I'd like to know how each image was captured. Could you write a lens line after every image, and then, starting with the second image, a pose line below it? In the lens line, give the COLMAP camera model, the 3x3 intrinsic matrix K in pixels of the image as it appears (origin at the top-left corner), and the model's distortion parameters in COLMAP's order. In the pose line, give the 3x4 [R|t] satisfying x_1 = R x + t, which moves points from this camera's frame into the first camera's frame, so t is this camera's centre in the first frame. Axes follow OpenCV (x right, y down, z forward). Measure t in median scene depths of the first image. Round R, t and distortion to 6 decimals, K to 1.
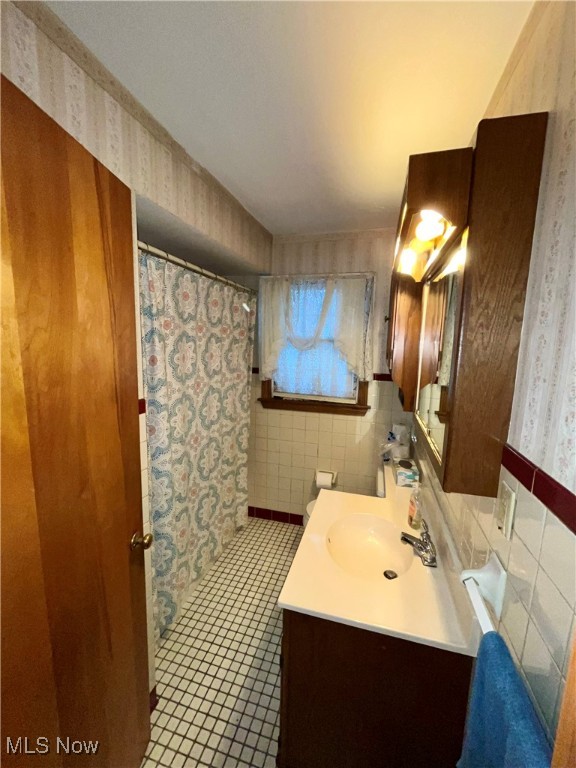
lens RADIAL K [[313.8, 0, 288.8], [0, 313.8, 385.6], [0, 0, 1]] dist [-0.003780, -0.000071]
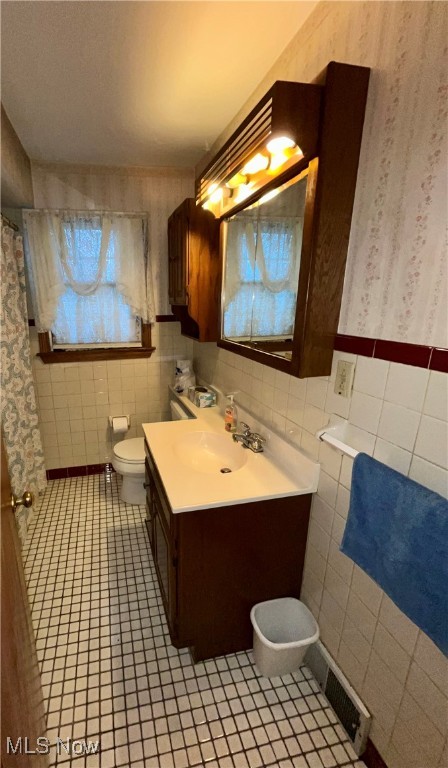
lens RADIAL K [[312.0, 0, 163.1], [0, 312.0, 384.9], [0, 0, 1]] dist [-0.005974, 0.000487]
pose [[0.890251, -0.159071, 0.426790, -0.191489], [0.104999, 0.983468, 0.147533, 0.038966], [-0.443203, -0.086529, 0.892235, 0.032195]]
